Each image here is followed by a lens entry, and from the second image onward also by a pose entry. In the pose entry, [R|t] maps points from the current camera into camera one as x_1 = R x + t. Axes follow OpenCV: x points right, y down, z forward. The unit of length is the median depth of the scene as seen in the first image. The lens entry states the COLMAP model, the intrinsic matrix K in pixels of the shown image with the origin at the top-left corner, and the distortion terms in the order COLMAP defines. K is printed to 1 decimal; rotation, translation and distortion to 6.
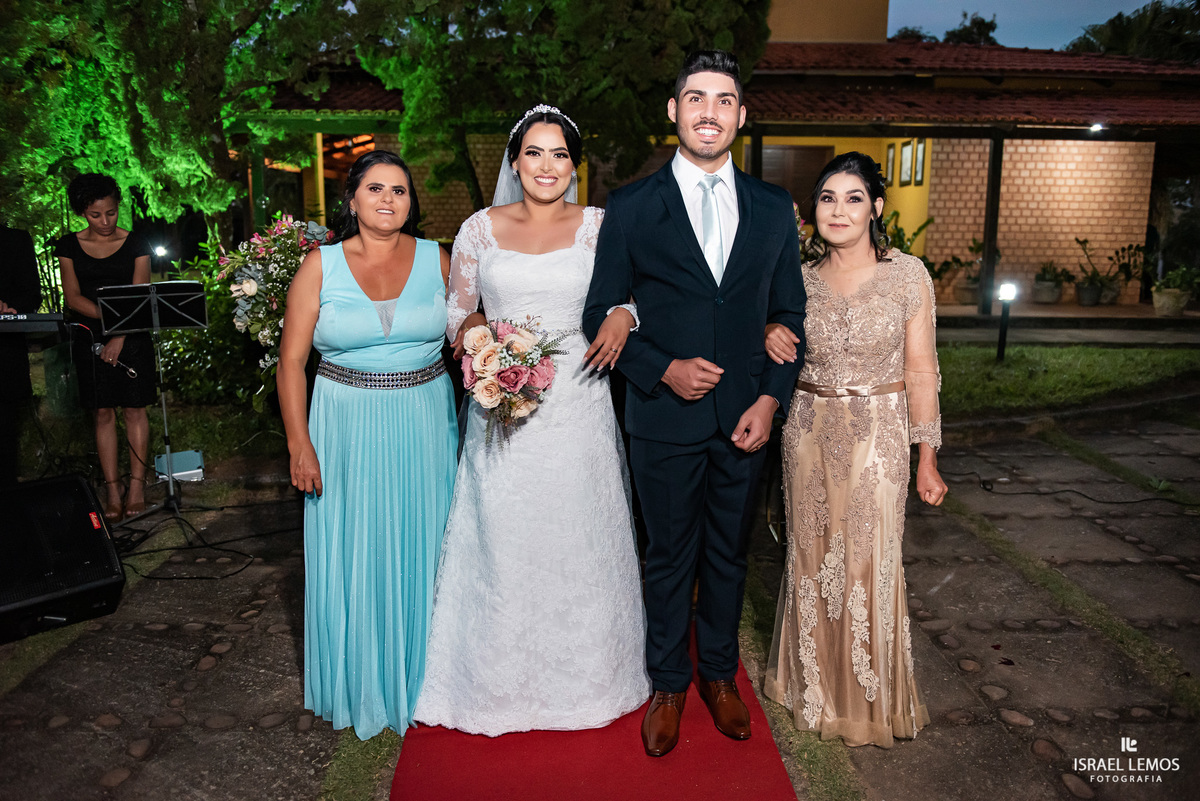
lens RADIAL K [[943.7, 0, 600.0], [0, 943.7, 400.5], [0, 0, 1]] dist [-0.028769, 0.004137]
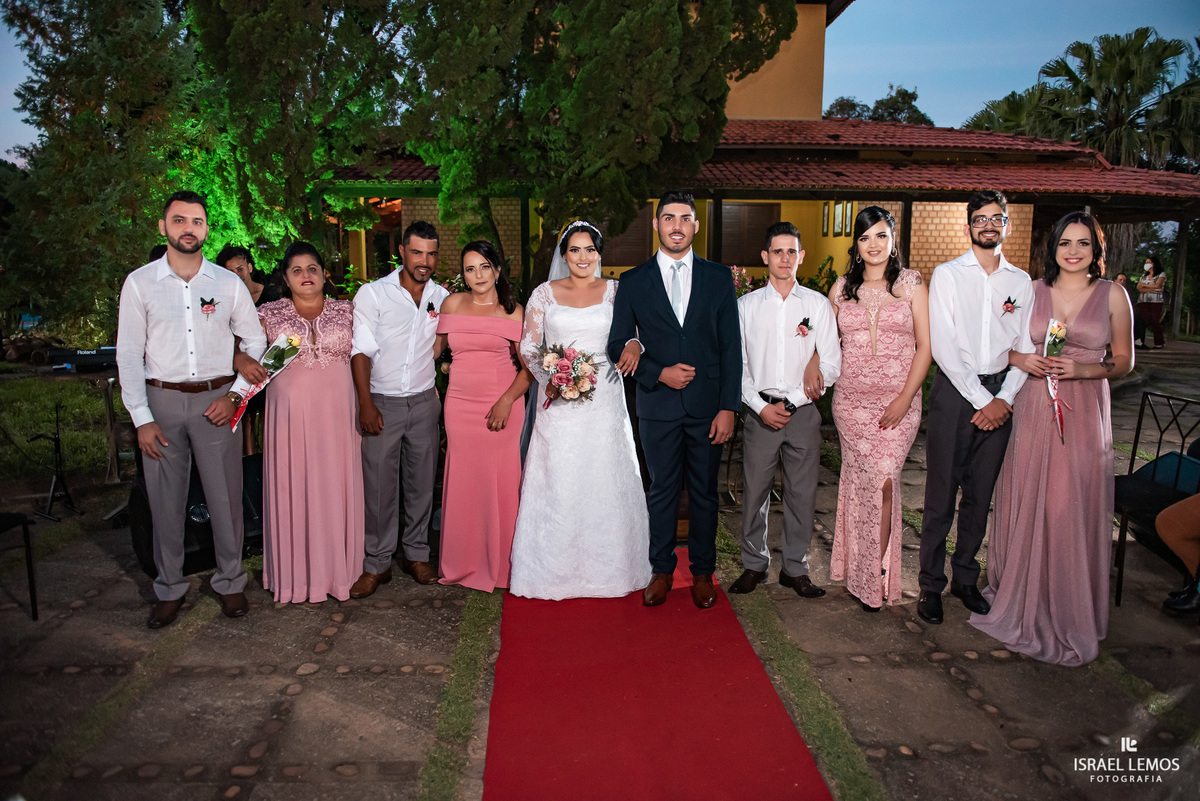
lens RADIAL K [[842.9, 0, 600.0], [0, 842.9, 400.5], [0, 0, 1]] dist [-0.045267, -0.000691]
pose [[0.999698, -0.006666, 0.023636, -0.023322], [0.007112, 0.999797, -0.018861, 0.009335], [-0.023506, 0.019023, 0.999543, -0.141107]]
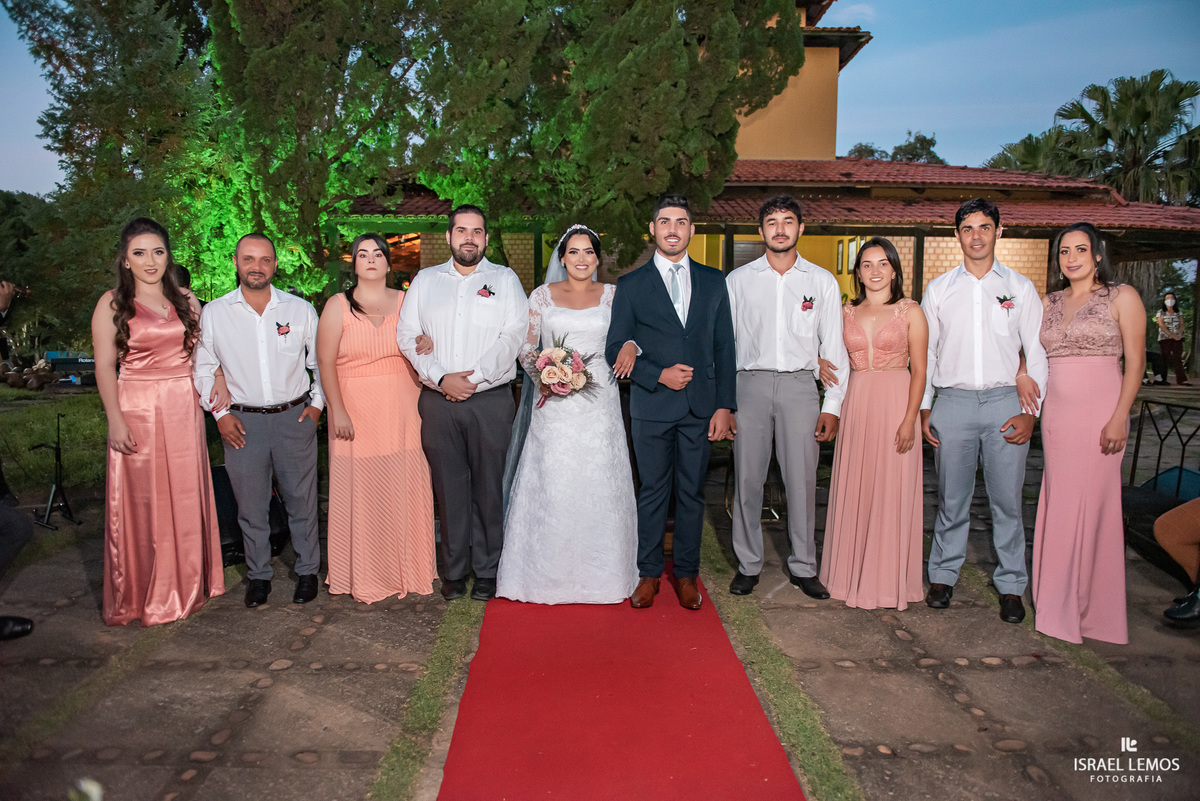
lens RADIAL K [[842.9, 0, 600.0], [0, 842.9, 400.5], [0, 0, 1]] dist [-0.045267, -0.000691]
pose [[0.999991, 0.000286, -0.004156, -0.002536], [-0.000600, 0.997132, -0.075686, 0.033842], [0.004123, 0.075688, 0.997123, -0.138464]]
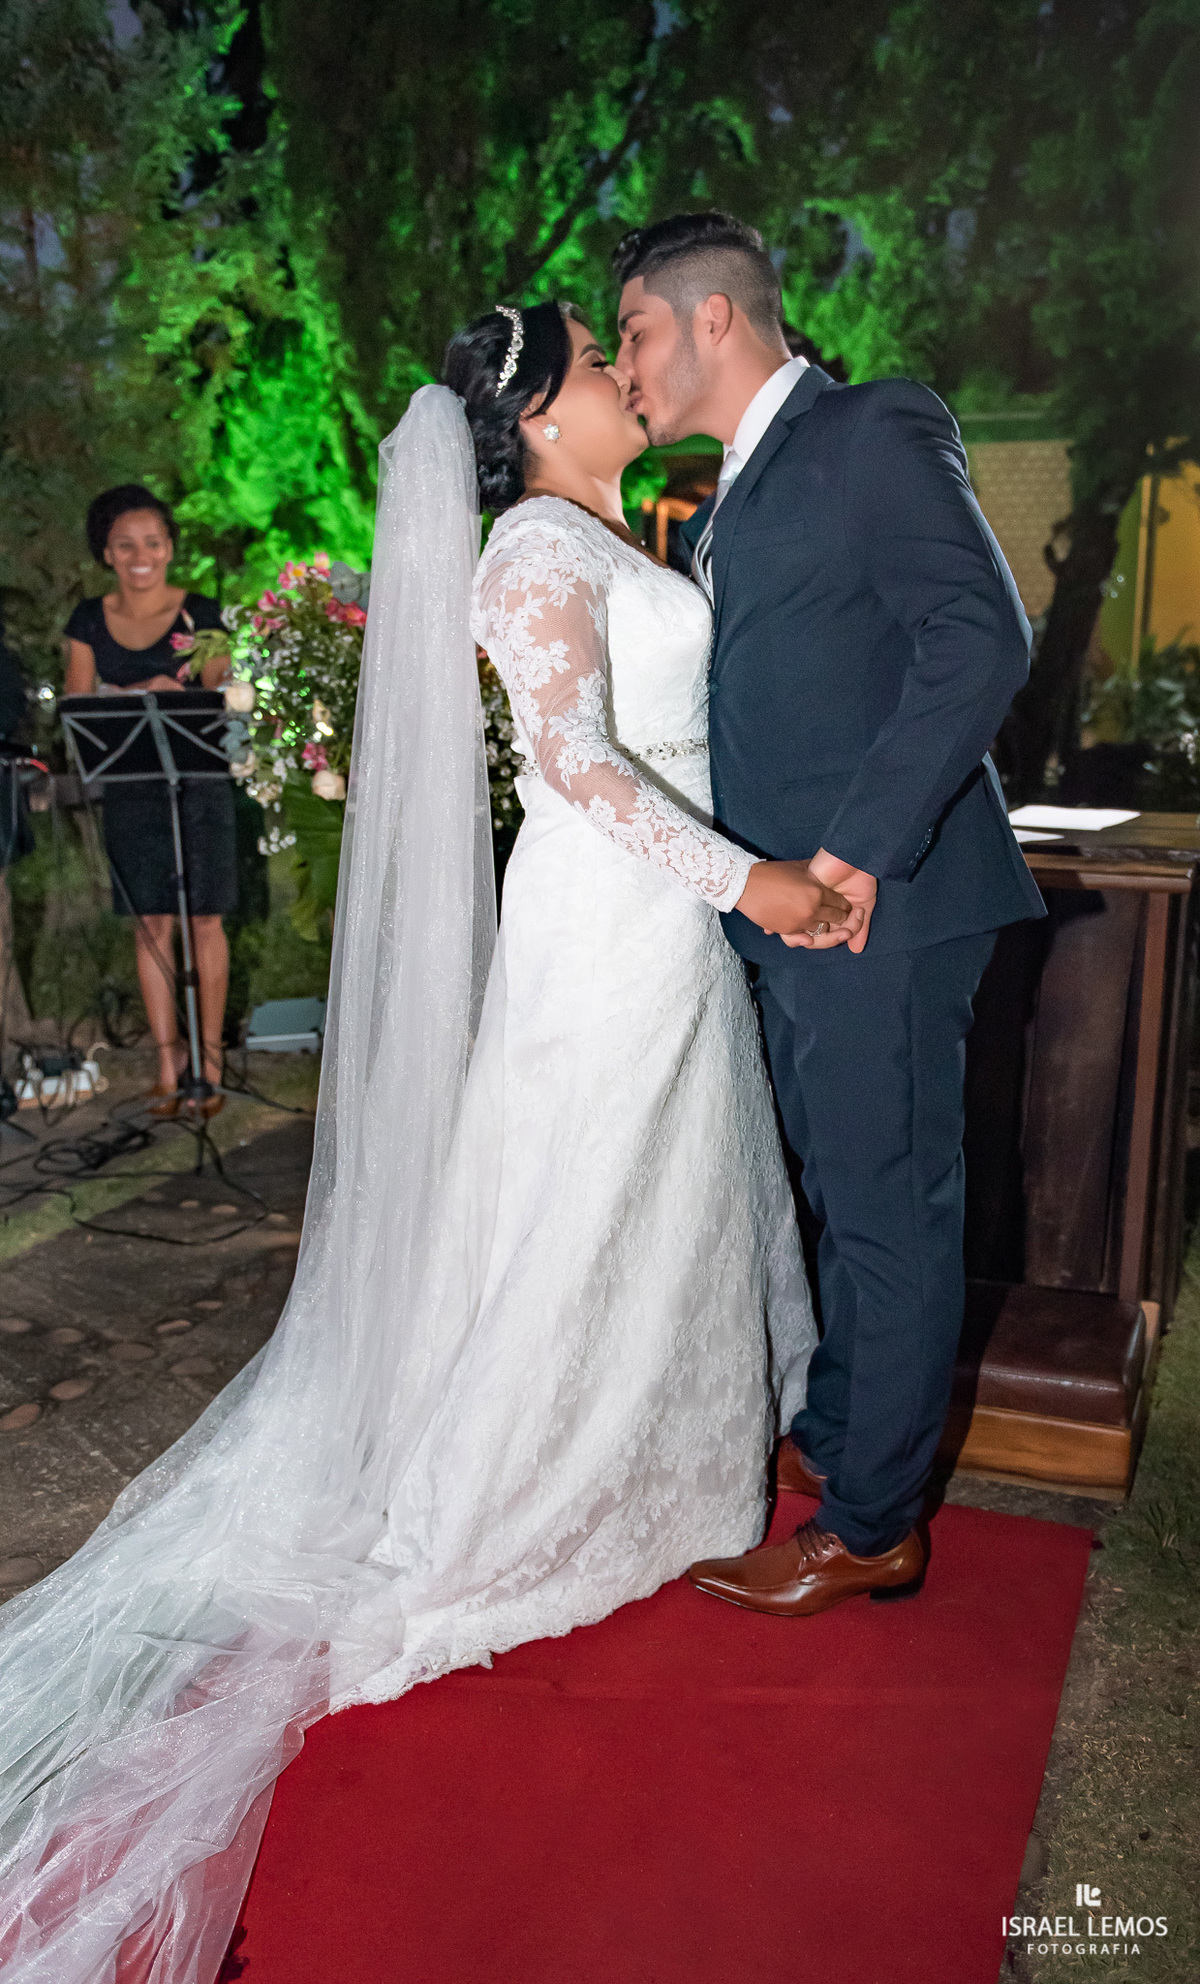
lens RADIAL K [[1623.4, 0, 600.0], [0, 1623.4, 992.0], [0, 0, 1]] dist [0.002511, 0.000836]
pose [[0.915561, 0.089733, -0.392040, 0.059810], [-0.075743, 0.995820, 0.051044, -0.006937], [0.394982, -0.017039, 0.918531, 0.090356]]
